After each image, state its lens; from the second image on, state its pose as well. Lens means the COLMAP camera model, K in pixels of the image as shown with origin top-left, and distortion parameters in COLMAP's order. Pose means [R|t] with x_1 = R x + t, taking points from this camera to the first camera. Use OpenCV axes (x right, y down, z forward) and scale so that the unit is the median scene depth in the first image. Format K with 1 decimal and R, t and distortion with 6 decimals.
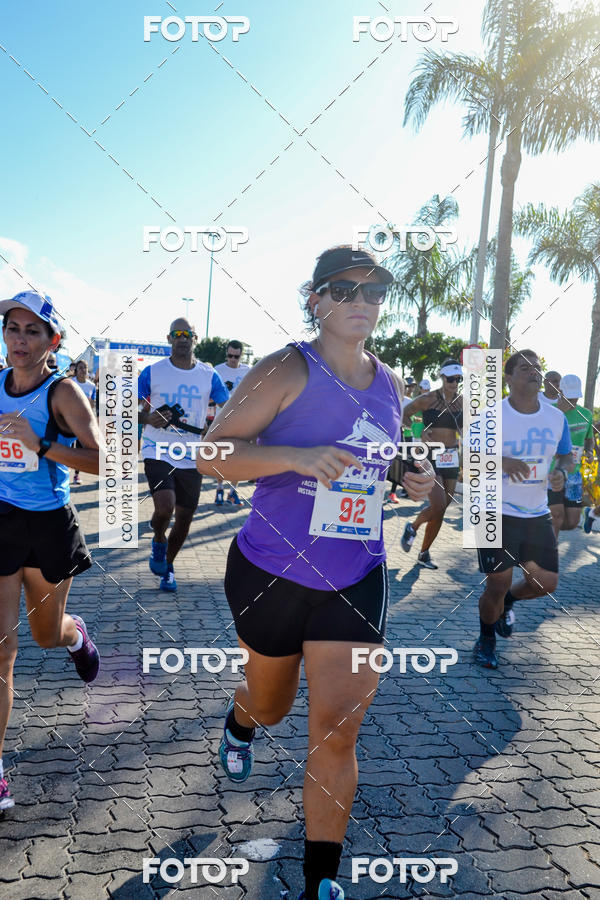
lens RADIAL K [[944.9, 0, 300.3], [0, 944.9, 446.4], [0, 0, 1]] dist [-0.009002, -0.007197]
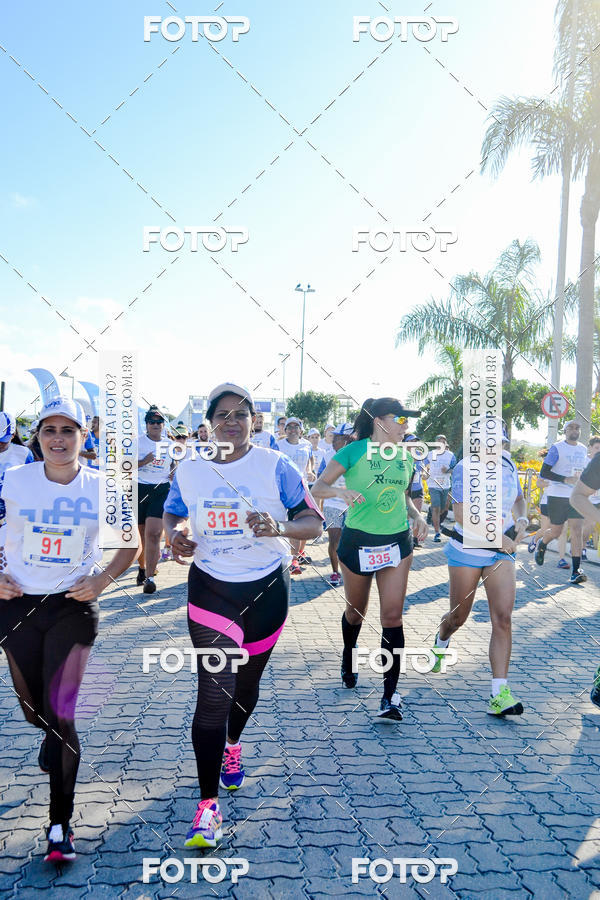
lens RADIAL K [[946.1, 0, 300.3], [0, 946.1, 445.7], [0, 0, 1]] dist [-0.006593, -0.012334]
pose [[0.993282, -0.032317, -0.111115, 0.095670], [0.026173, 0.998070, -0.056319, -0.016736], [0.112720, 0.053033, 0.992210, 0.056667]]
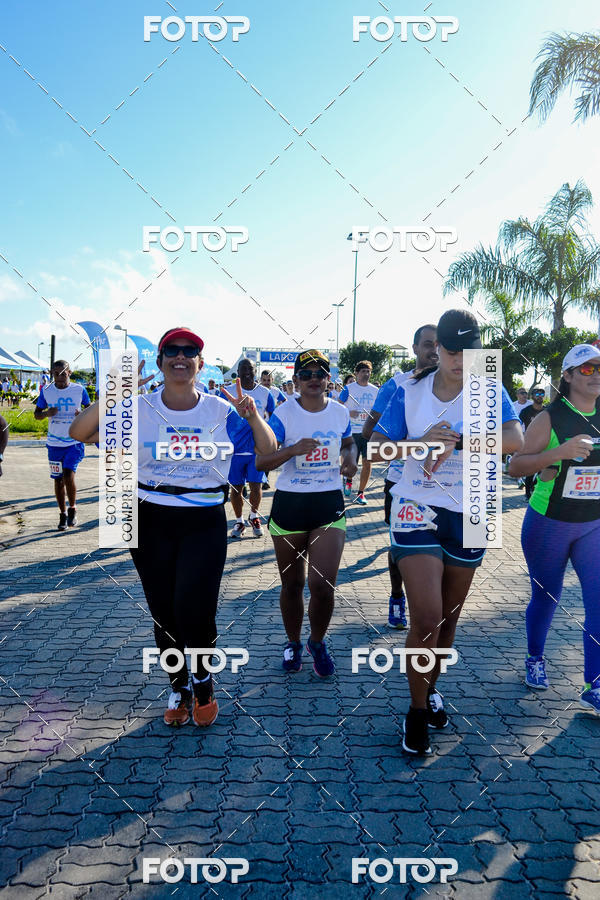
lens RADIAL K [[946.5, 0, 300.0], [0, 946.5, 450.0], [0, 0, 1]] dist [-0.014044, -0.001396]
pose [[0.984507, -0.028996, -0.172933, 0.142092], [0.029057, 0.999575, -0.002181, -0.012968], [0.172922, -0.002878, 0.984931, 0.055481]]
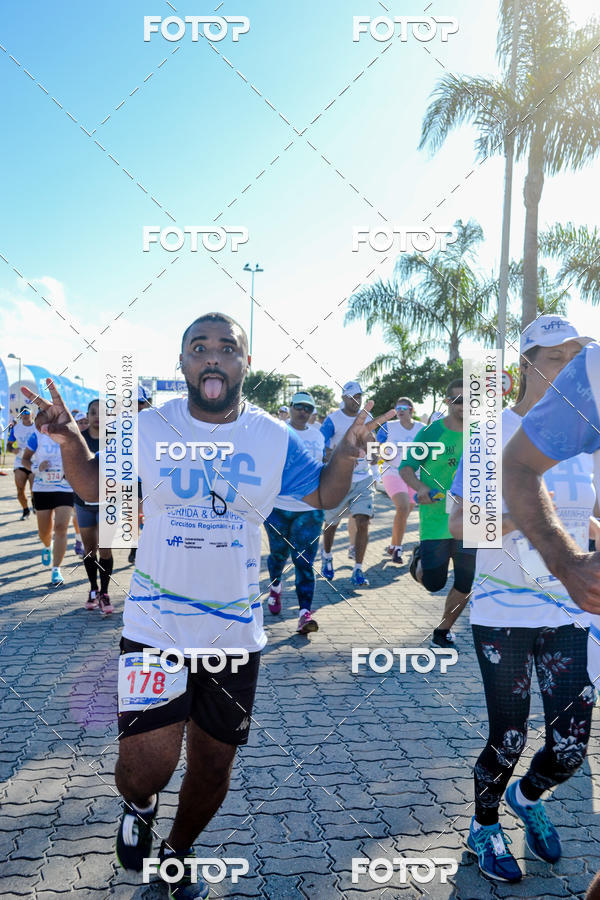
lens RADIAL K [[942.9, 0, 299.7], [0, 942.9, 446.9], [0, 0, 1]] dist [-0.012077, -0.001970]
pose [[0.997339, -0.041049, -0.060252, 0.099630], [0.039204, 0.998735, -0.031502, -0.016696], [0.061469, 0.029056, 0.997686, 0.043545]]
